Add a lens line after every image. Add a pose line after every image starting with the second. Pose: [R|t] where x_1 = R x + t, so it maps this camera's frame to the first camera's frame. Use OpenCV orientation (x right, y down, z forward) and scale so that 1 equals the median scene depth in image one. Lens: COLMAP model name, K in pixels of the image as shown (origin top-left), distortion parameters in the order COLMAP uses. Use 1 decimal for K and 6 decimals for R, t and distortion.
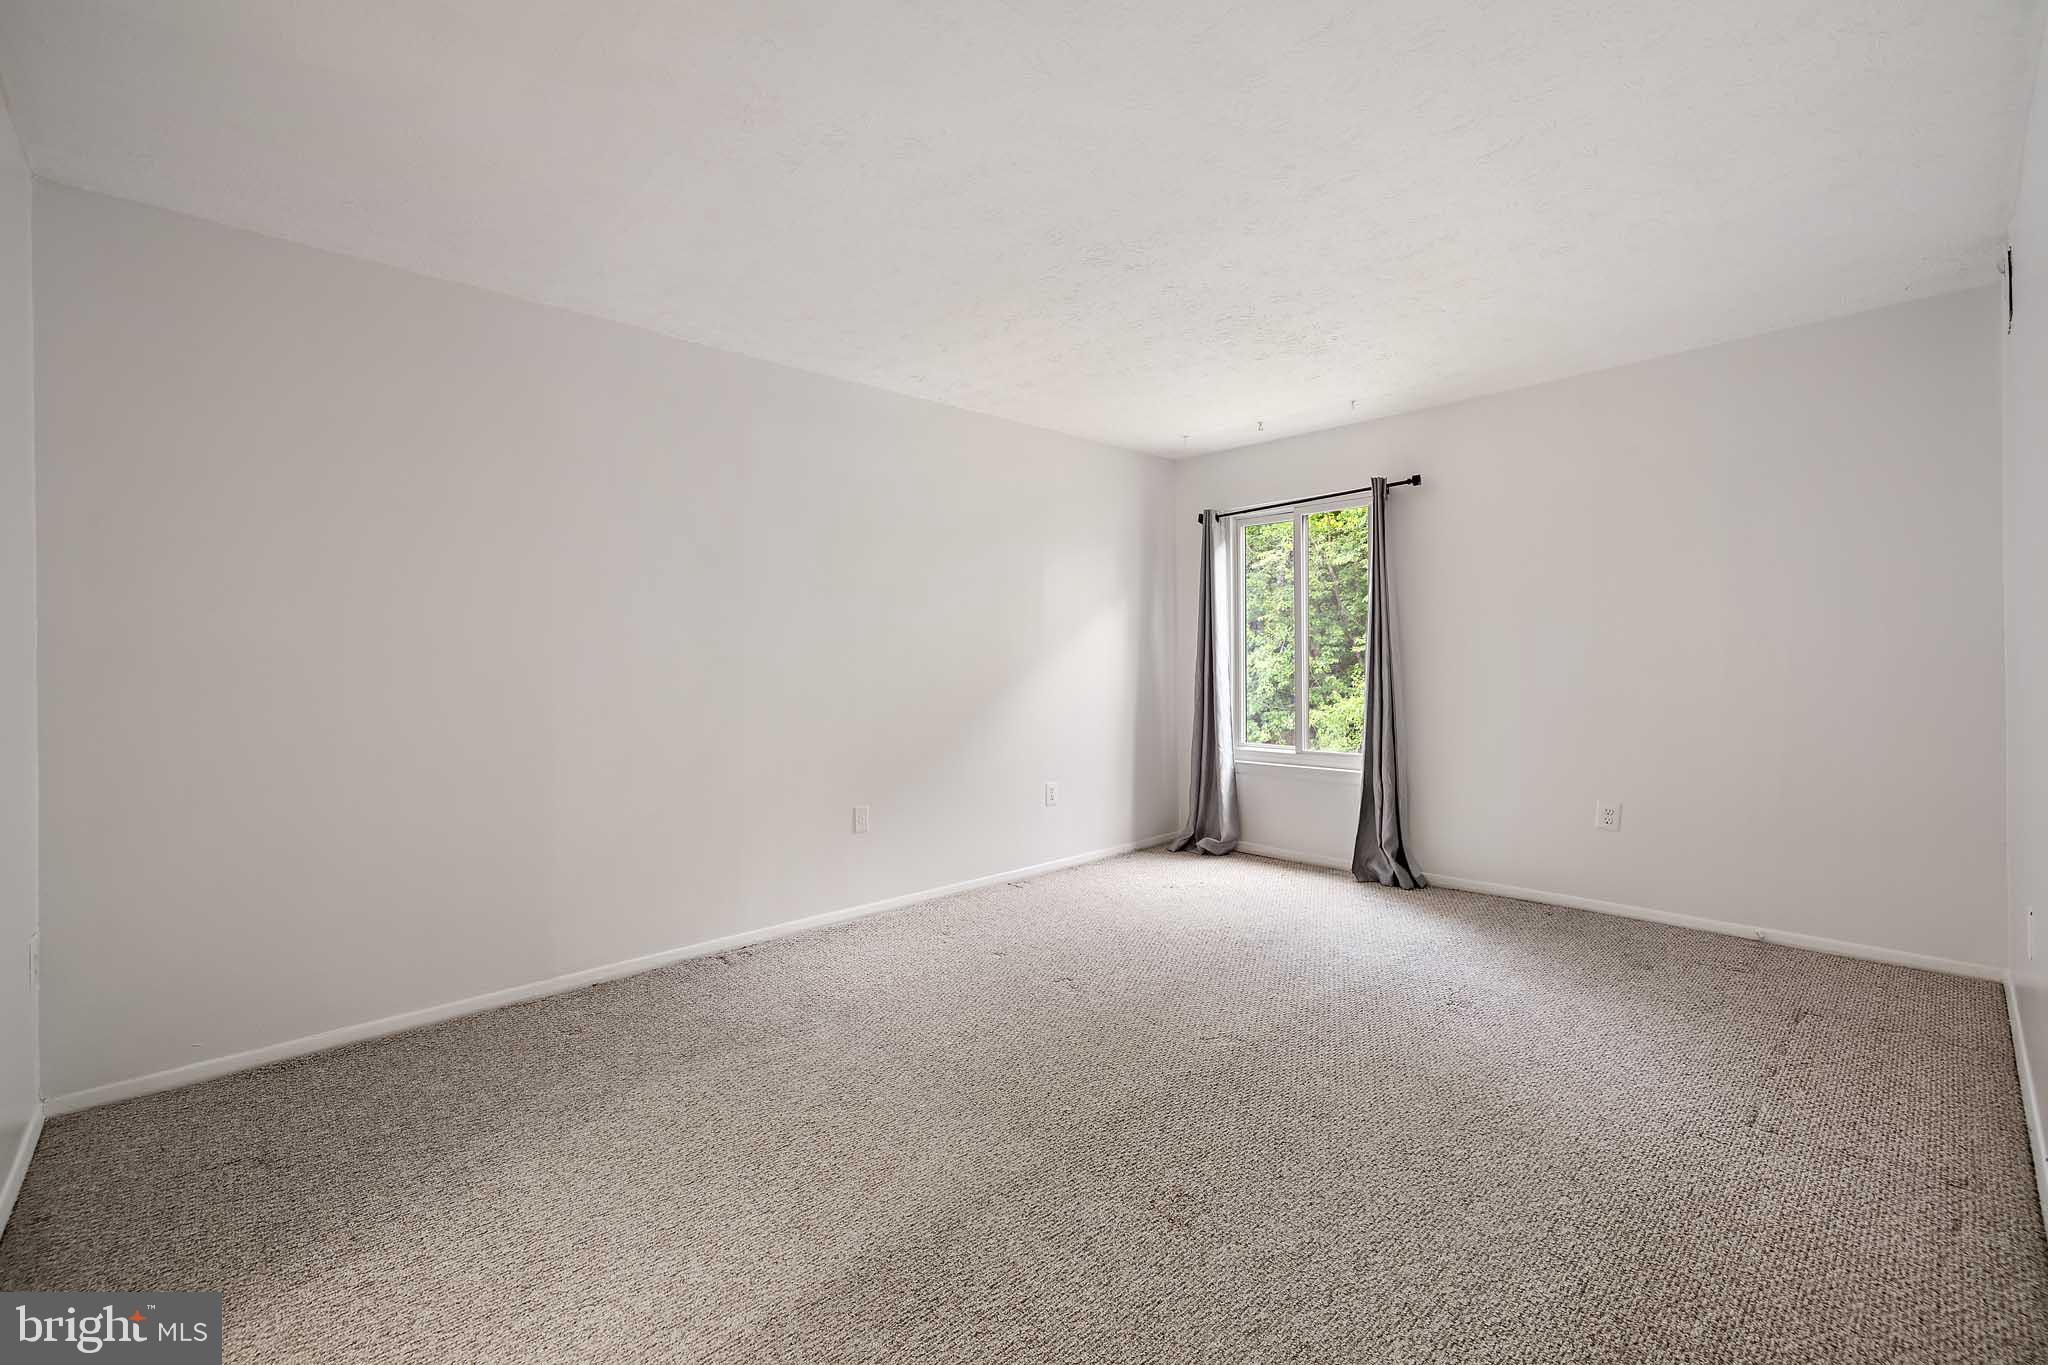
lens RADIAL K [[864.1, 0, 1028.7], [0, 864.1, 663.9], [0, 0, 1]] dist [-0.001336, -0.000699]
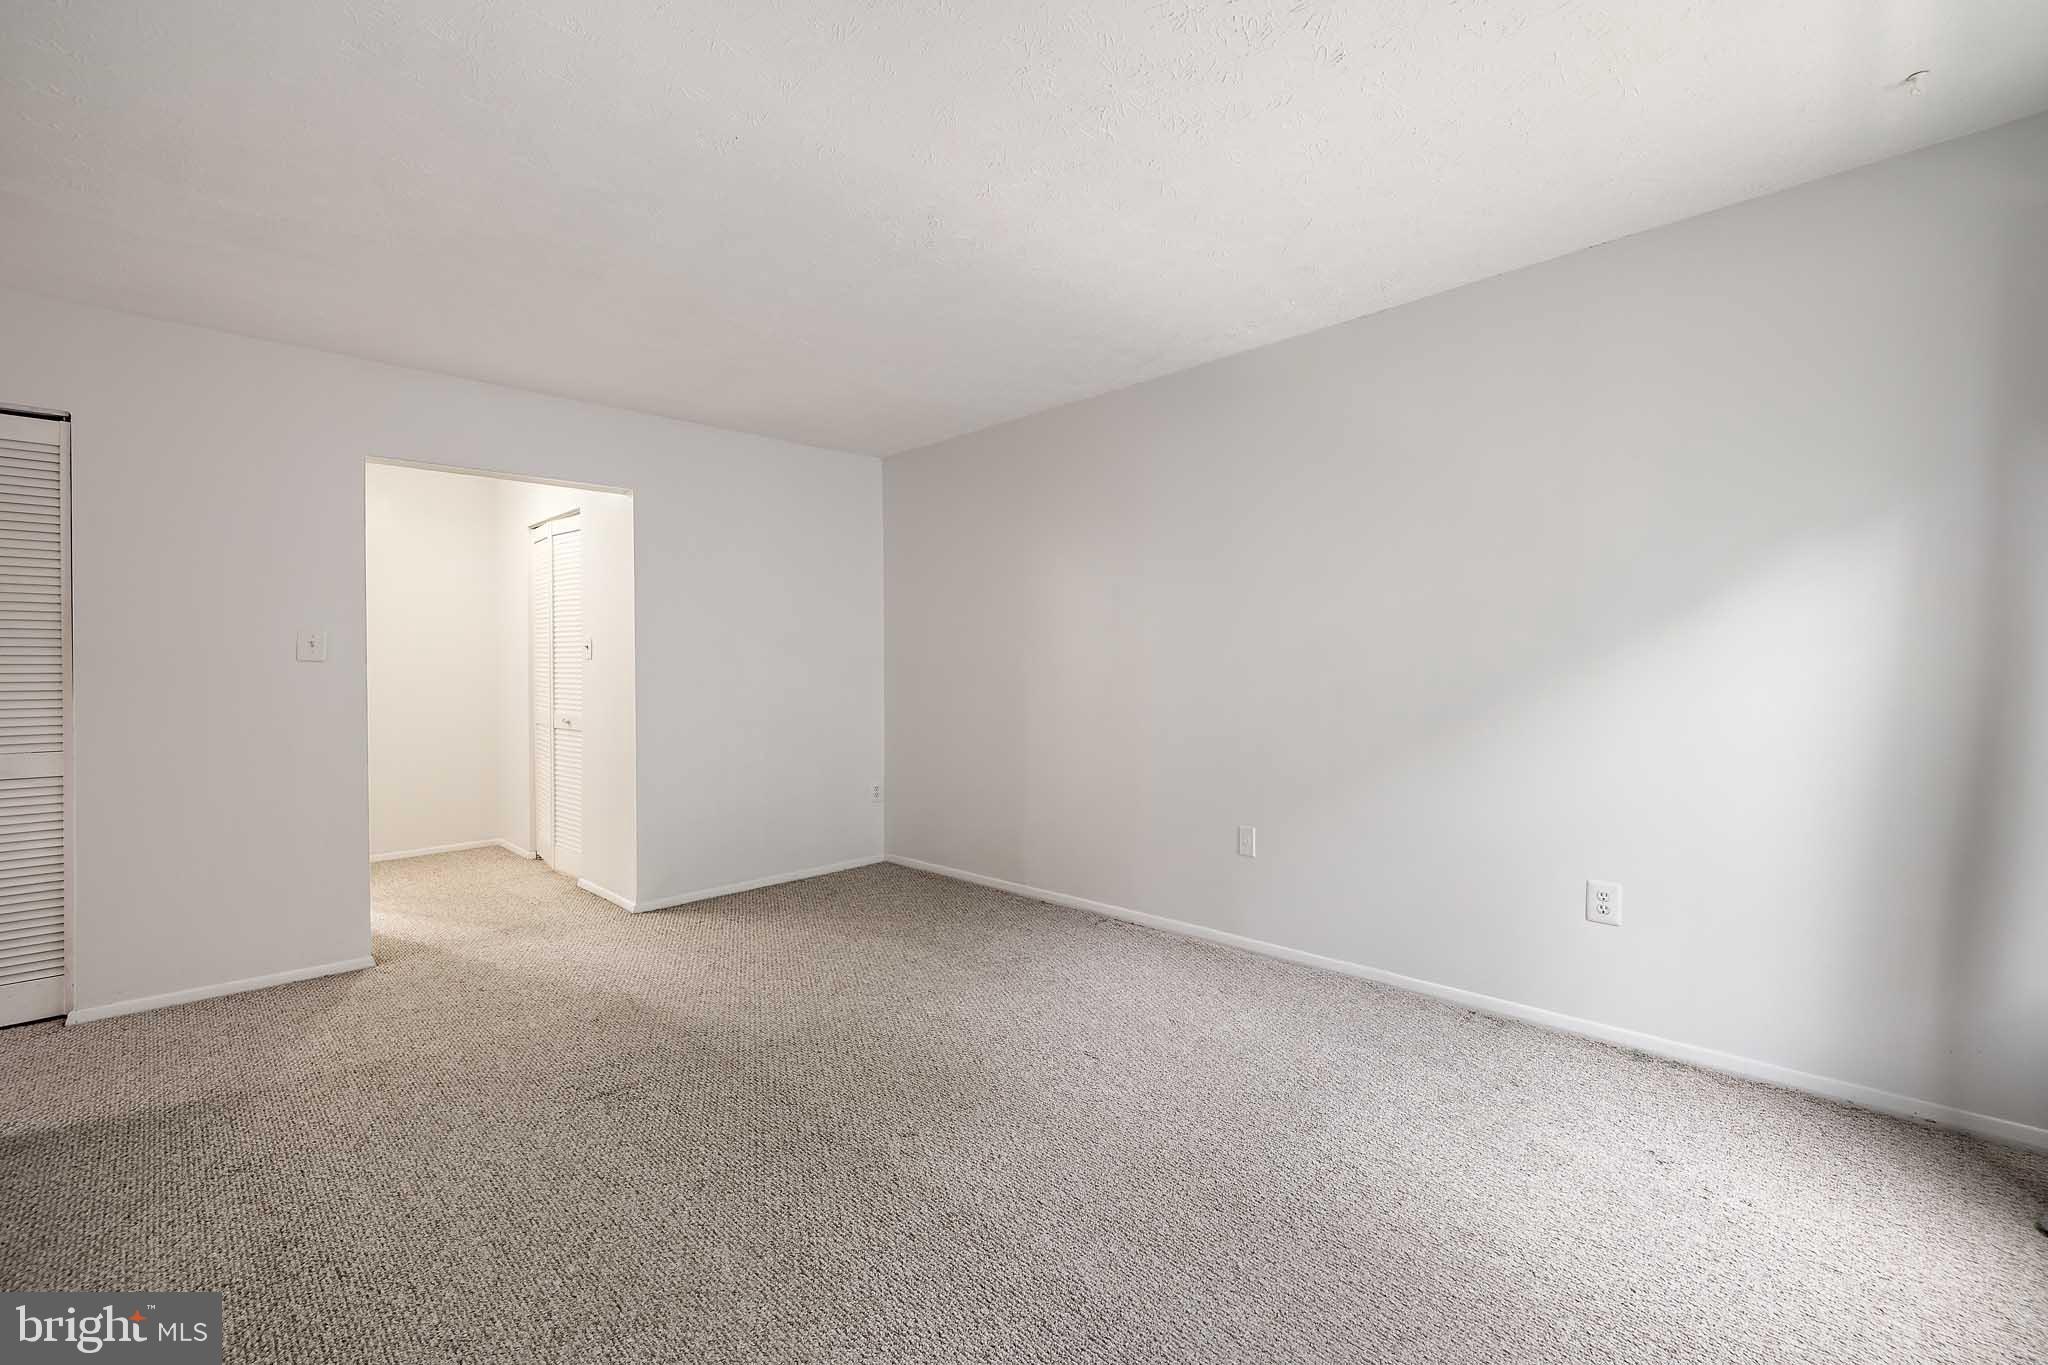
lens RADIAL K [[864.1, 0, 1028.7], [0, 864.1, 663.9], [0, 0, 1]] dist [-0.001336, -0.000699]
pose [[0.031061, -0.001608, -0.999516, 0.630445], [0.010012, 0.999949, -0.001297, -0.007910], [0.999467, -0.009967, 0.031075, 0.663163]]
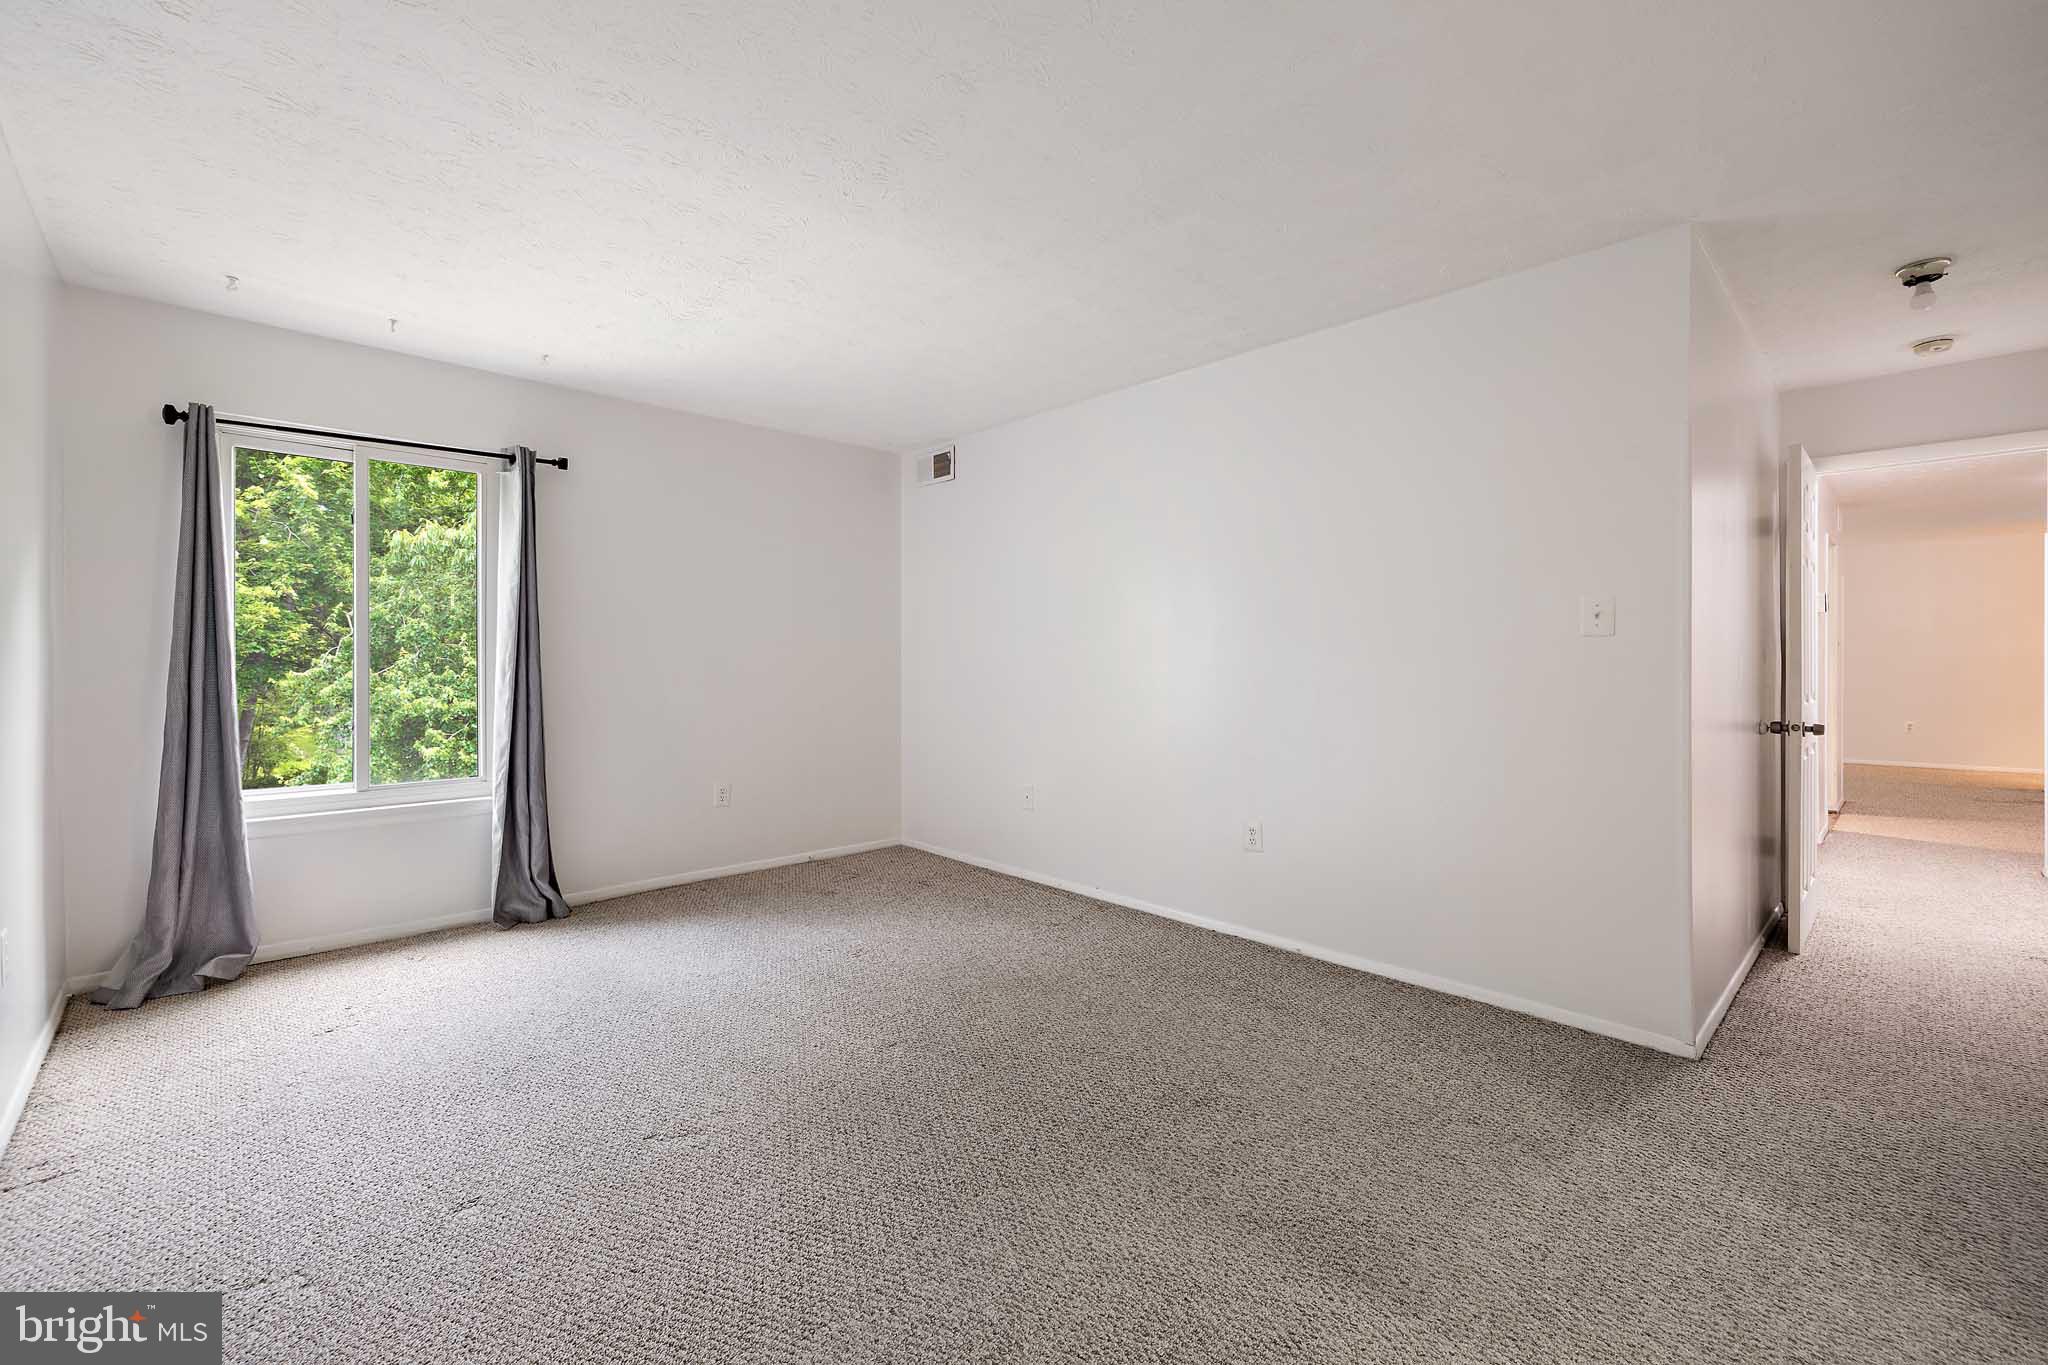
lens RADIAL K [[864.1, 0, 1028.7], [0, 864.1, 663.9], [0, 0, 1]] dist [-0.001336, -0.000699]
pose [[-0.009231, 0.001611, 0.999956, -0.458792], [-0.002902, 0.999994, -0.001638, -0.002503], [-0.999953, -0.002917, -0.009227, 0.517440]]
